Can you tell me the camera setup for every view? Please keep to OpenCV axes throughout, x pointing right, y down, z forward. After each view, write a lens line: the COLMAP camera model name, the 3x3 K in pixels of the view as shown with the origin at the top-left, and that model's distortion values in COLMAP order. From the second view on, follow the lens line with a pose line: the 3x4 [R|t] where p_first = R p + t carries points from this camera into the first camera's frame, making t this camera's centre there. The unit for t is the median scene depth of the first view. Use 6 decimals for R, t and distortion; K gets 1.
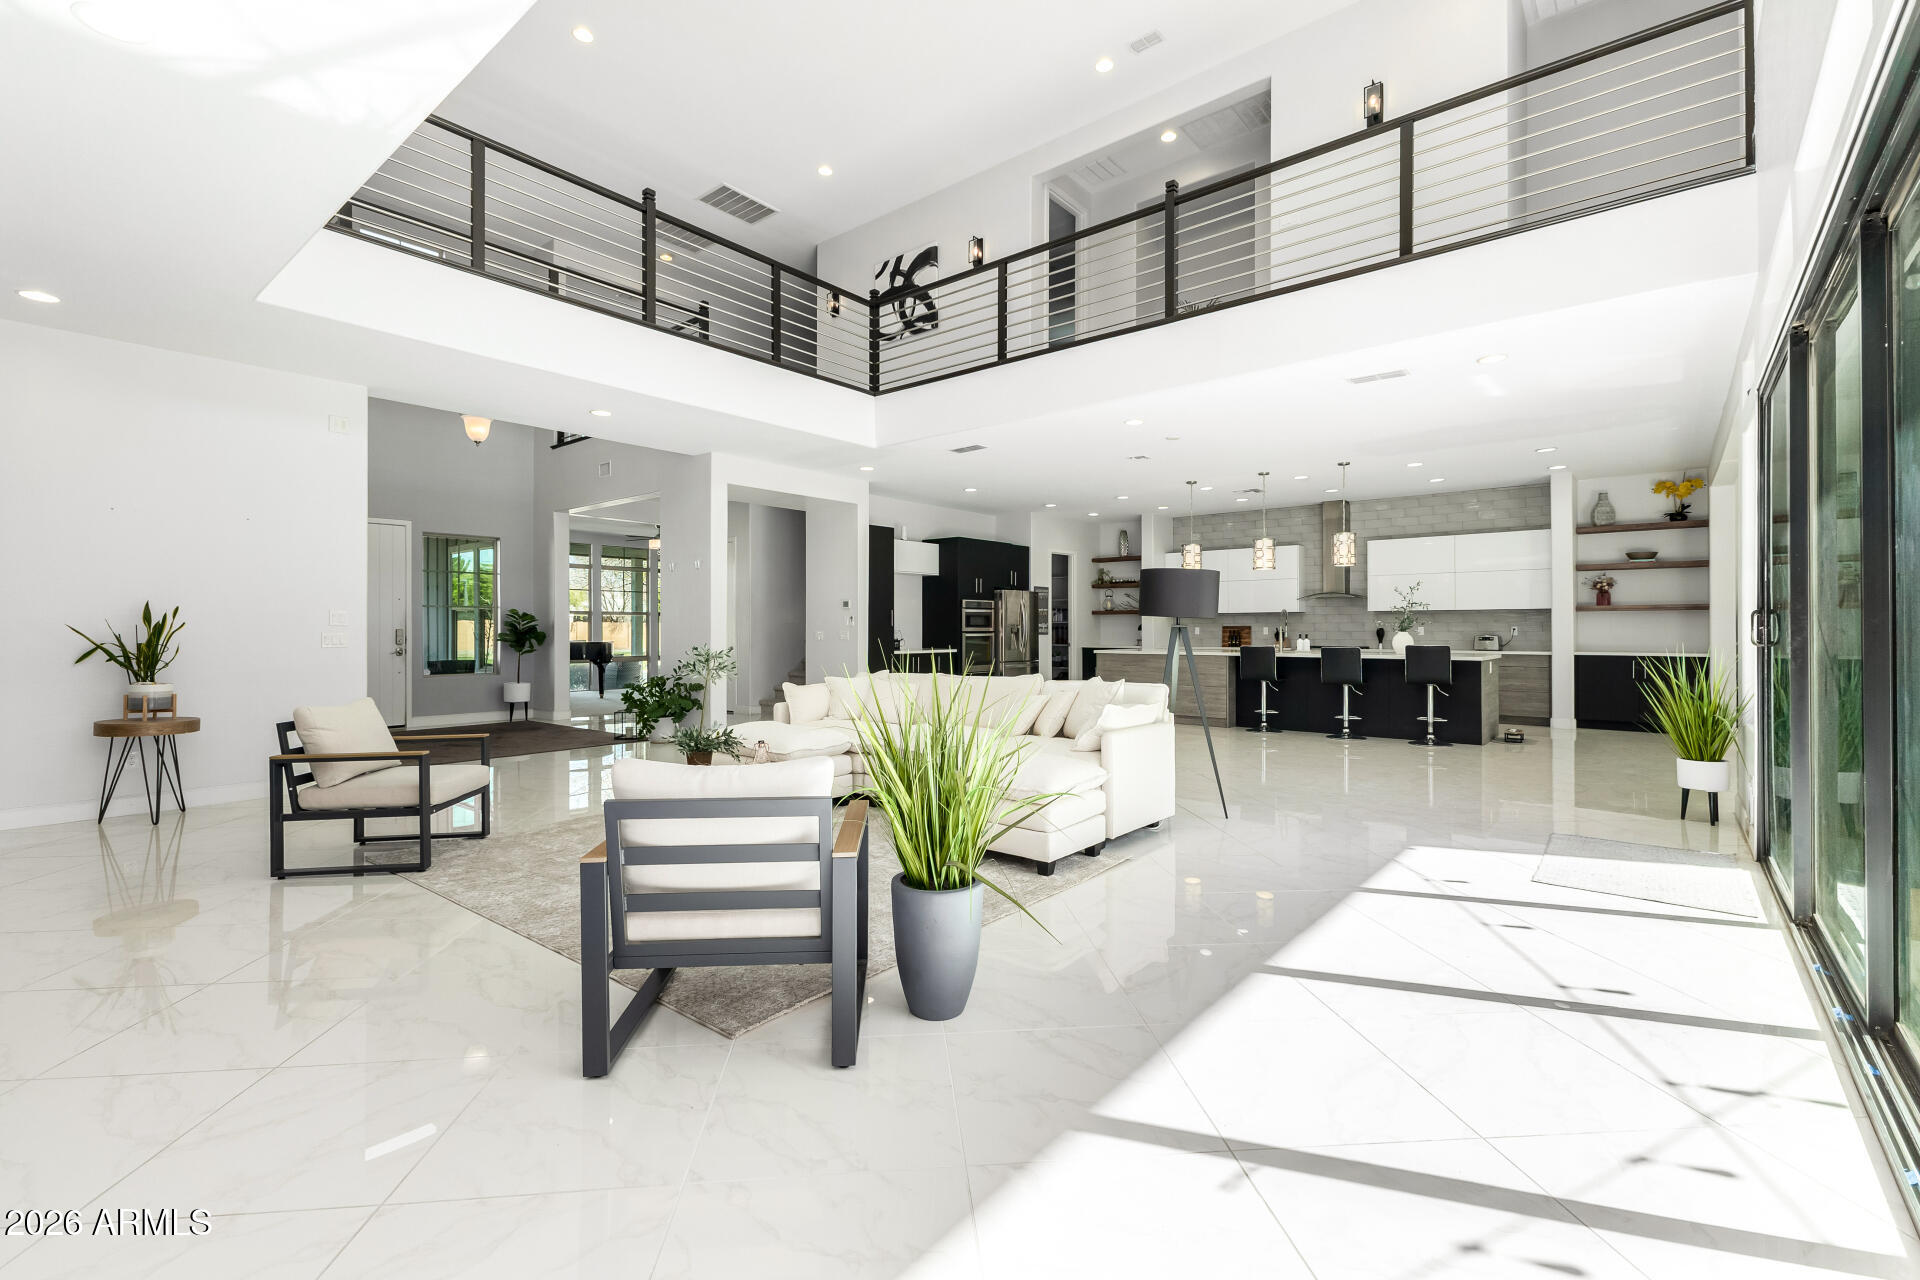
lens RADIAL K [[838.9, 0, 966.6], [0, 838.9, 626.7], [0, 0, 1]] dist [0.020980, -0.006512]
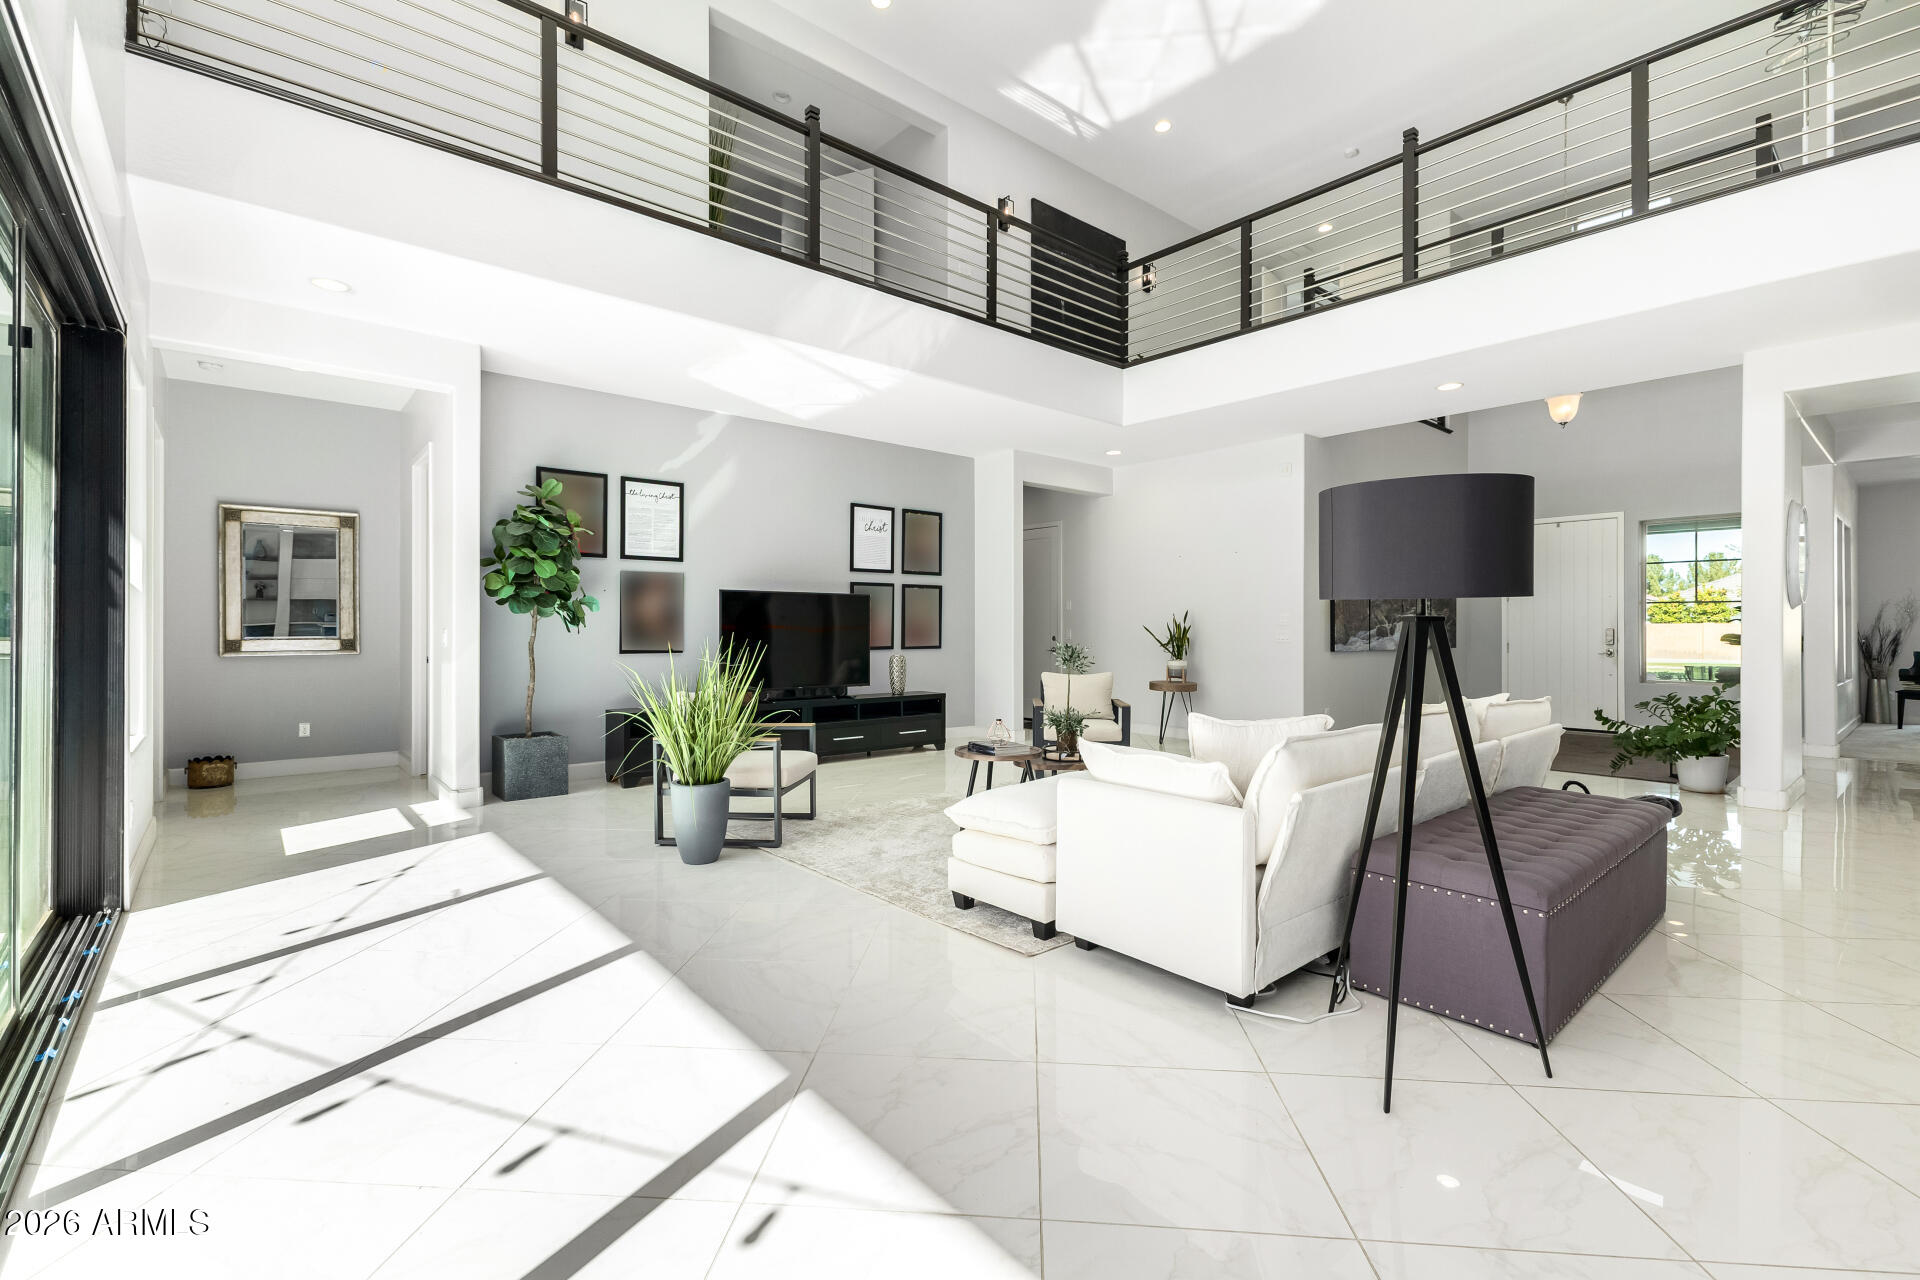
lens RADIAL K [[838.9, 0, 966.6], [0, 838.9, 626.7], [0, 0, 1]] dist [0.020980, -0.006512]
pose [[-0.166110, -0.000659, -0.986107, 1.026668], [-0.000260, 1.000000, -0.000625, 0.004804], [0.986107, 0.000153, -0.166110, 1.228581]]
